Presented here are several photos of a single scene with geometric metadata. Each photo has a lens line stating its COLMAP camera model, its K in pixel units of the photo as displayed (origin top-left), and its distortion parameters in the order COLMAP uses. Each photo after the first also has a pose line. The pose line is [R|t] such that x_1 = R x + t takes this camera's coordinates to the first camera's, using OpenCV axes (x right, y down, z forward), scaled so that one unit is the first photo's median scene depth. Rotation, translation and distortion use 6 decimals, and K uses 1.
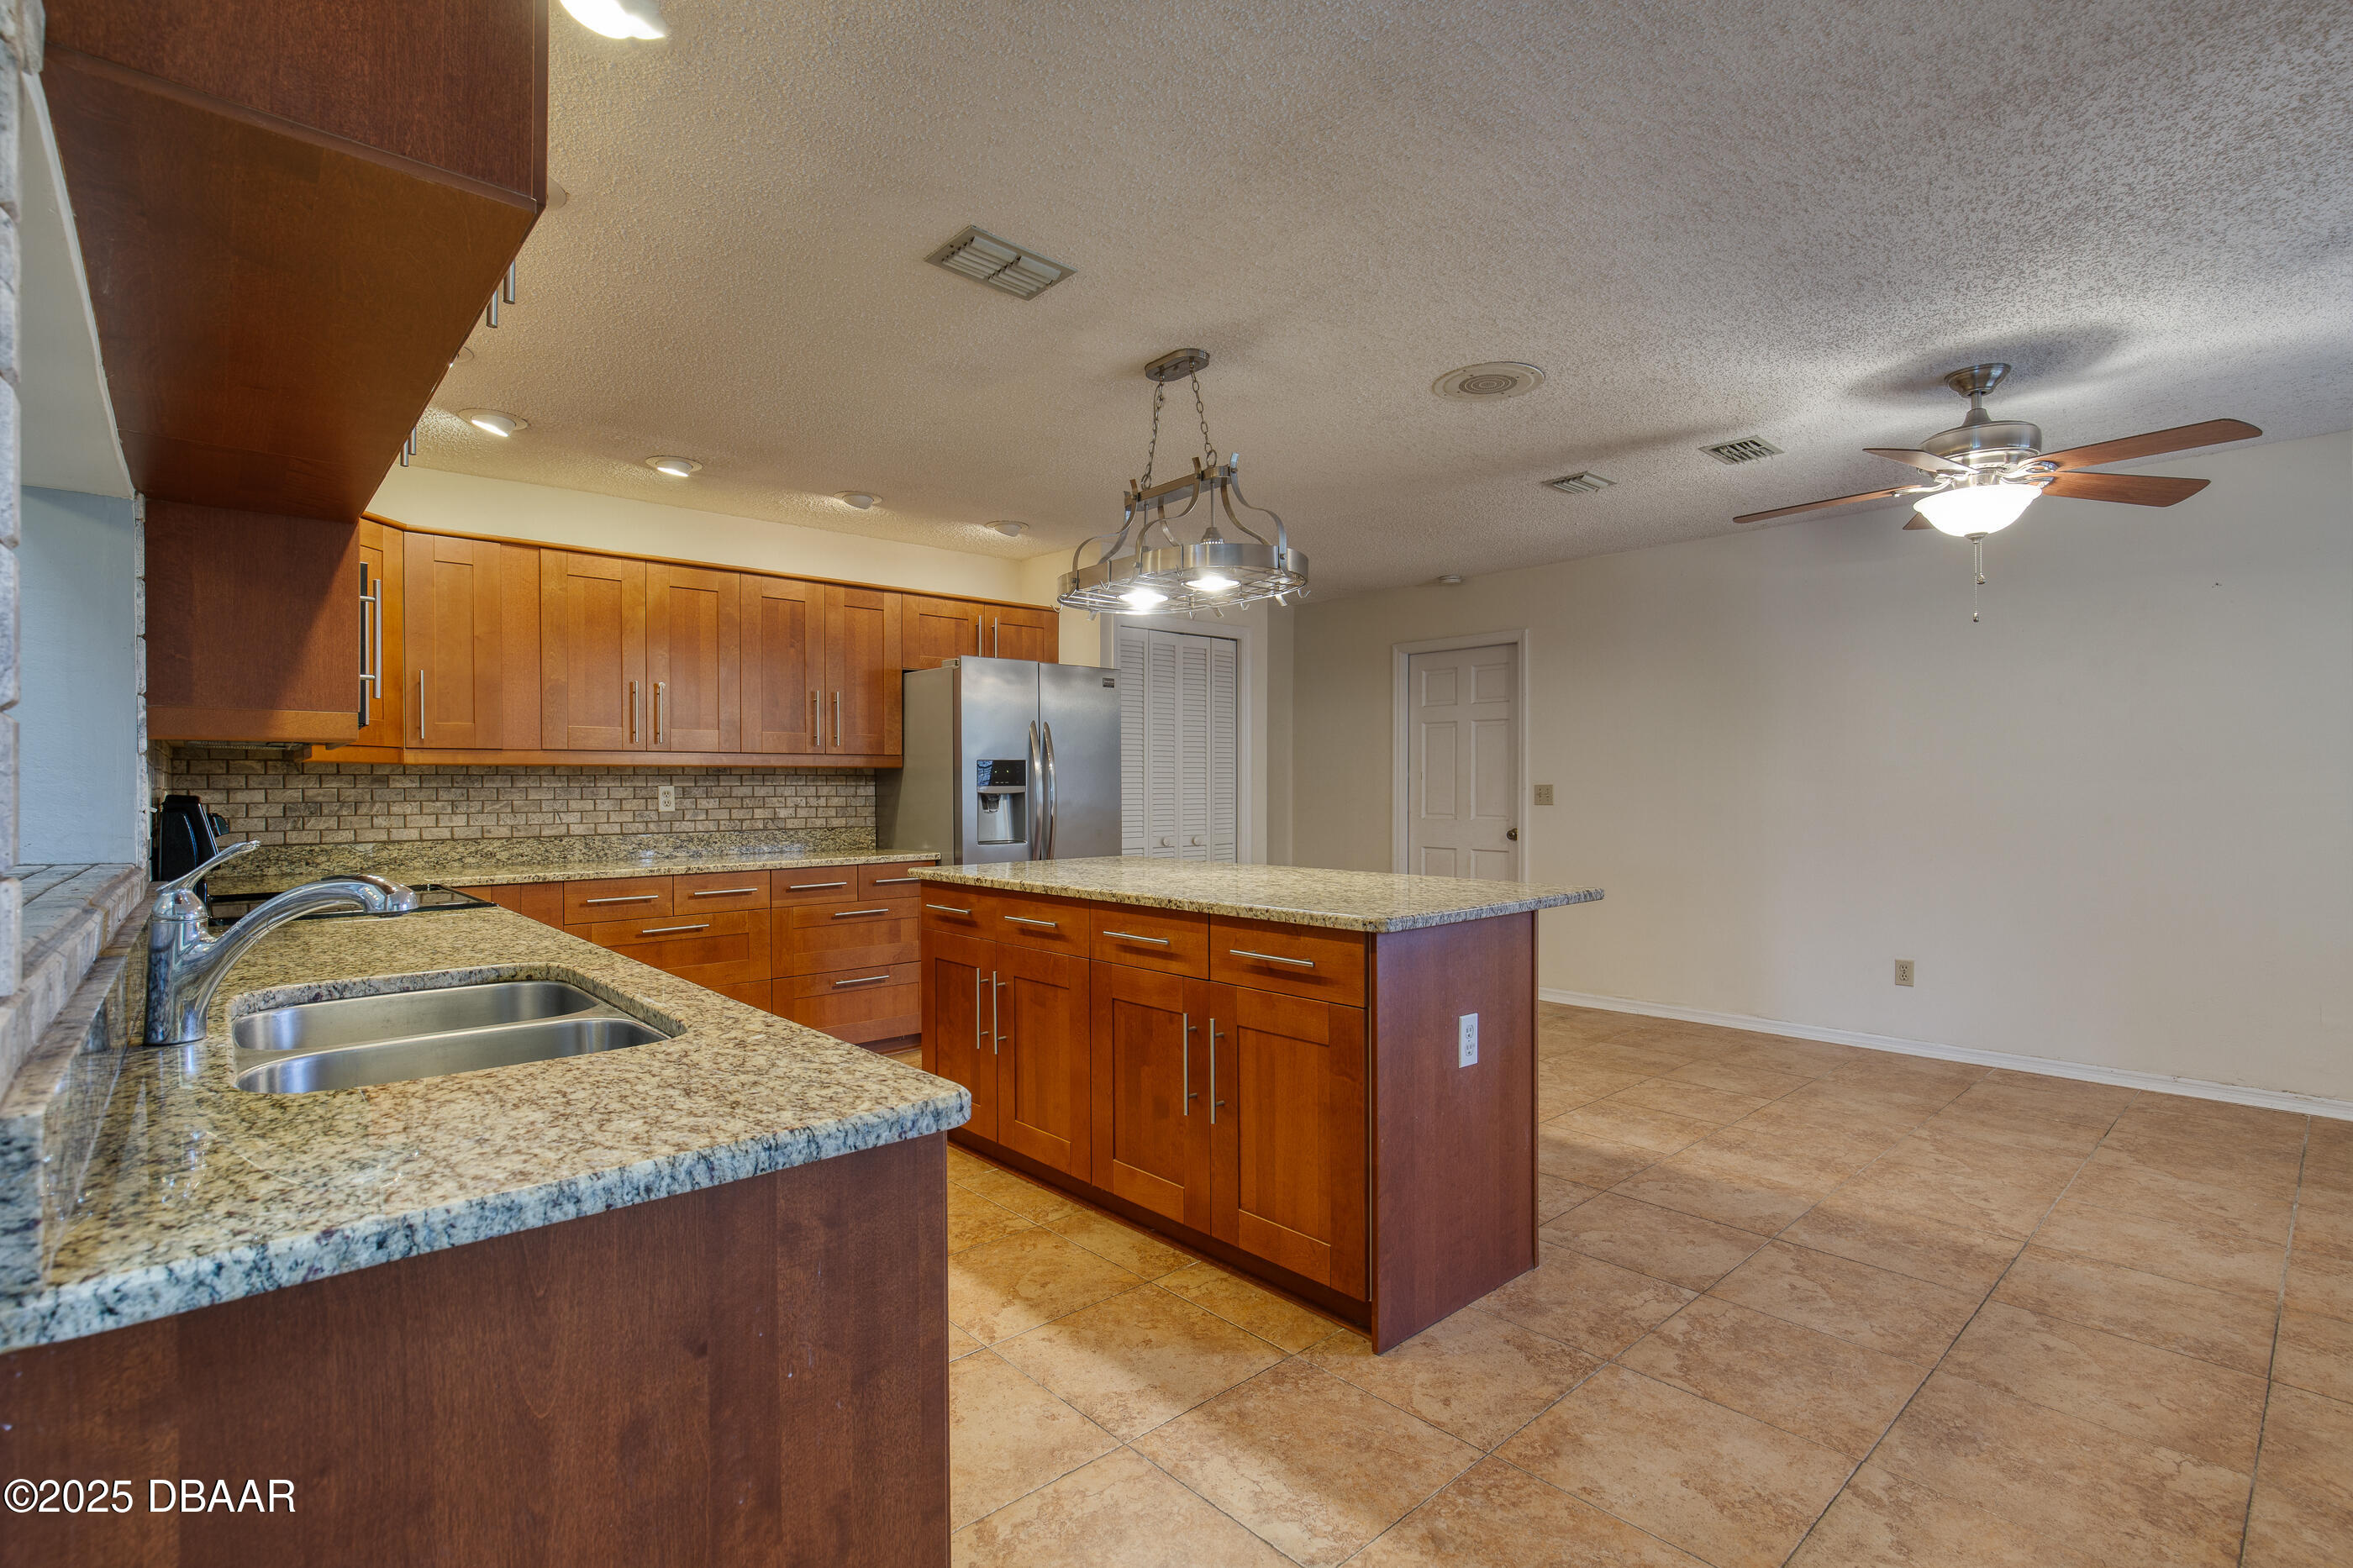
lens RADIAL K [[1103.7, 0, 1164.0], [0, 1103.7, 787.0], [0, 0, 1]] dist [-0.012619, 0.008130]
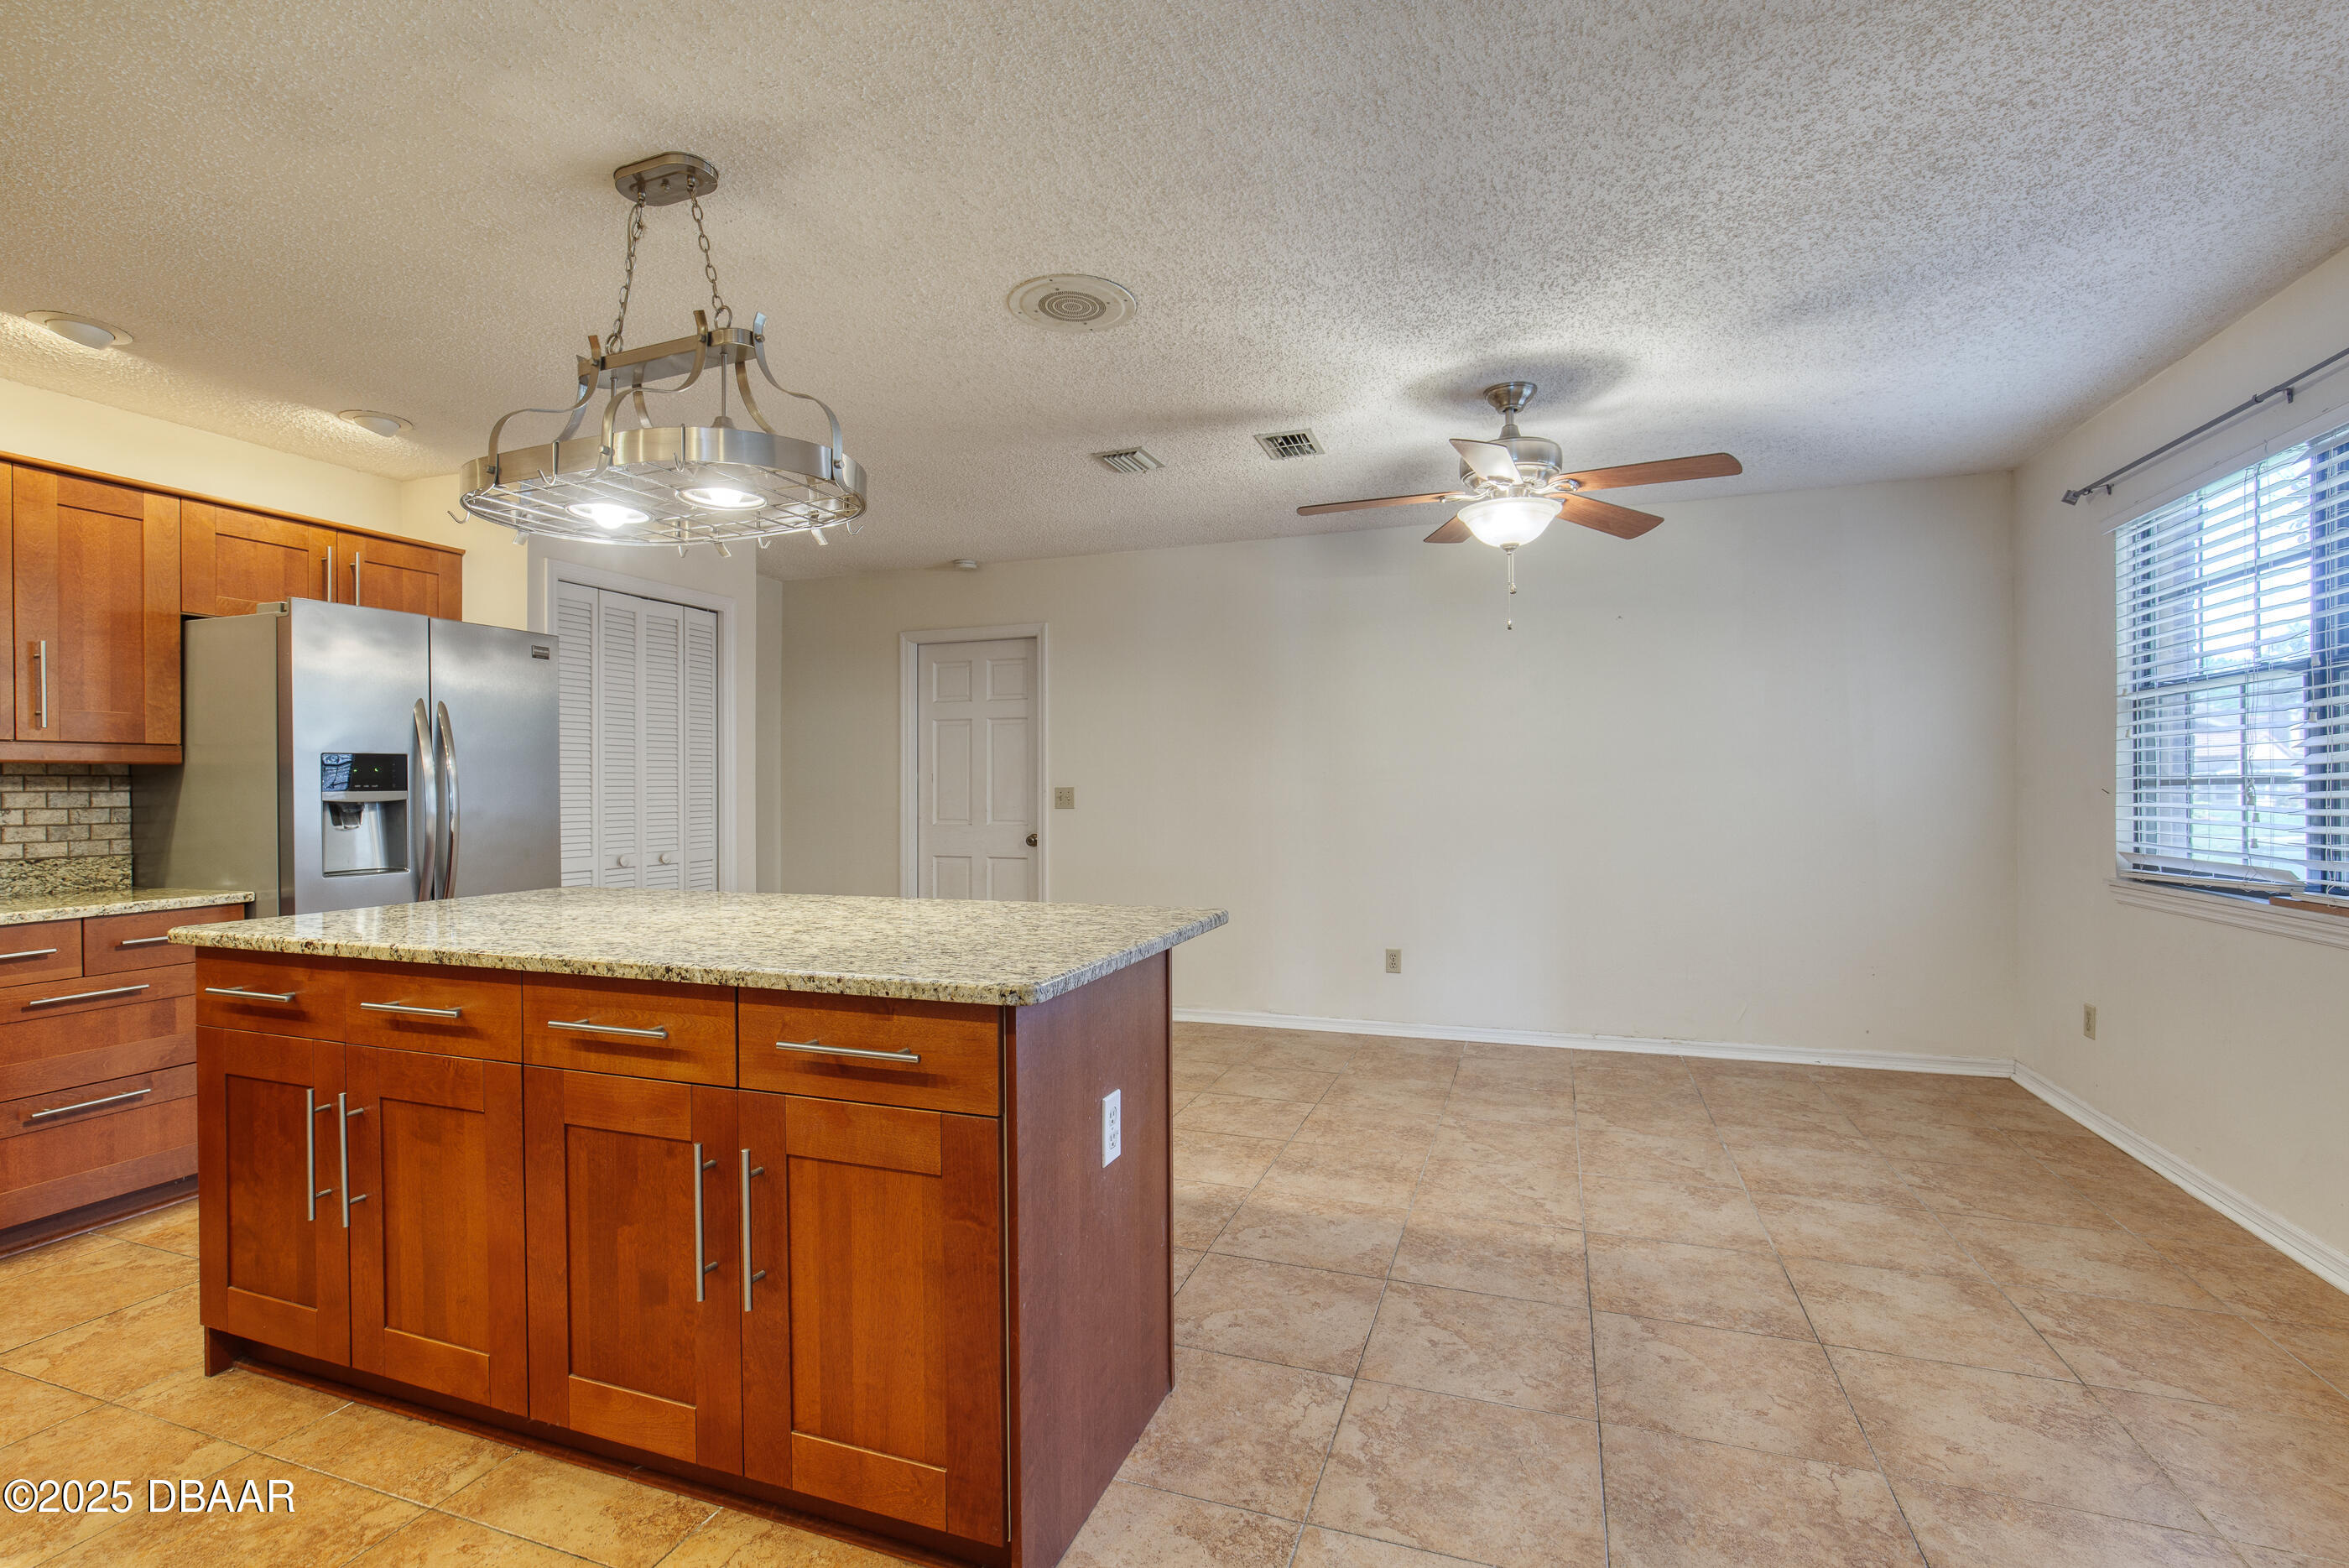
lens RADIAL K [[1077.9, 0, 1166.3], [0, 1077.9, 789.0], [0, 0, 1]] dist [-0.017487, 0.005532]
pose [[0.883886, -0.003188, 0.467691, -0.025510], [0.003591, 0.999994, 0.000031, -0.000612], [-0.467688, 0.001652, 0.883892, 0.260527]]
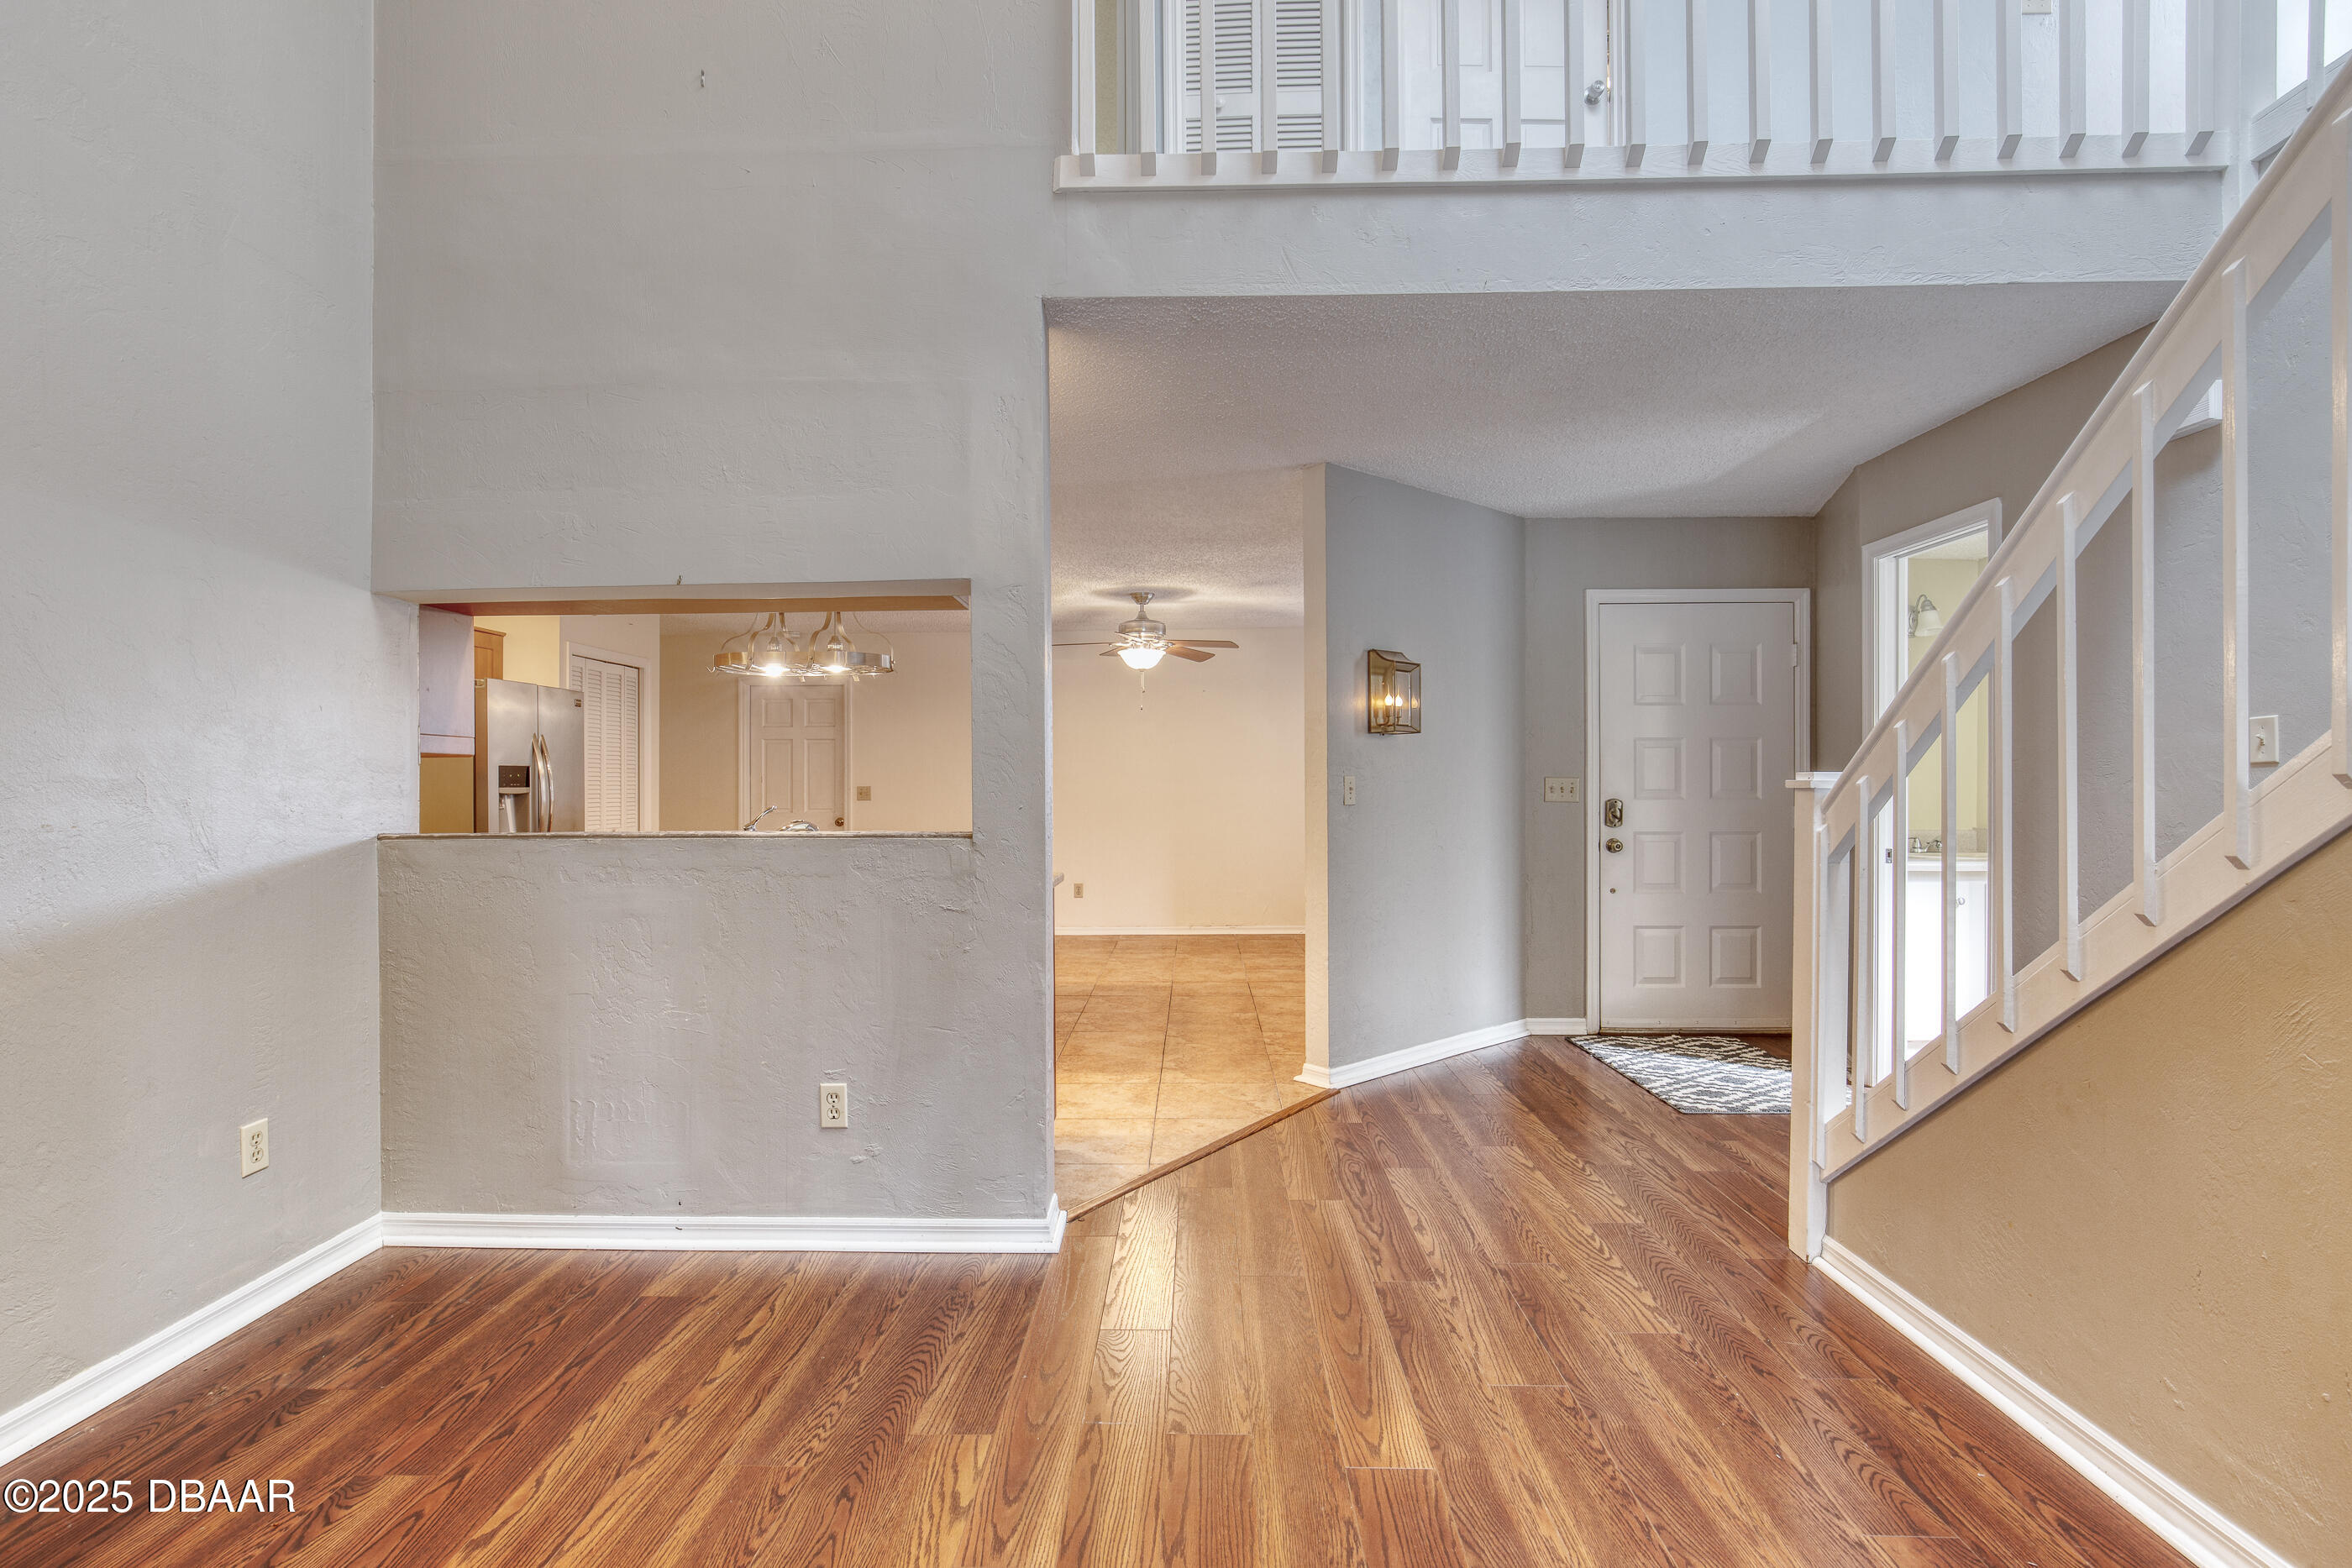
lens RADIAL K [[1102.3, 0, 1186.7], [0, 1102.3, 786.0], [0, 0, 1]] dist [-0.024411, 0.014289]
pose [[0.681480, -0.000994, 0.731836, -0.801623], [0.003293, 0.999993, -0.001708, 0.002604], [-0.731830, 0.003574, 0.681478, -0.547519]]
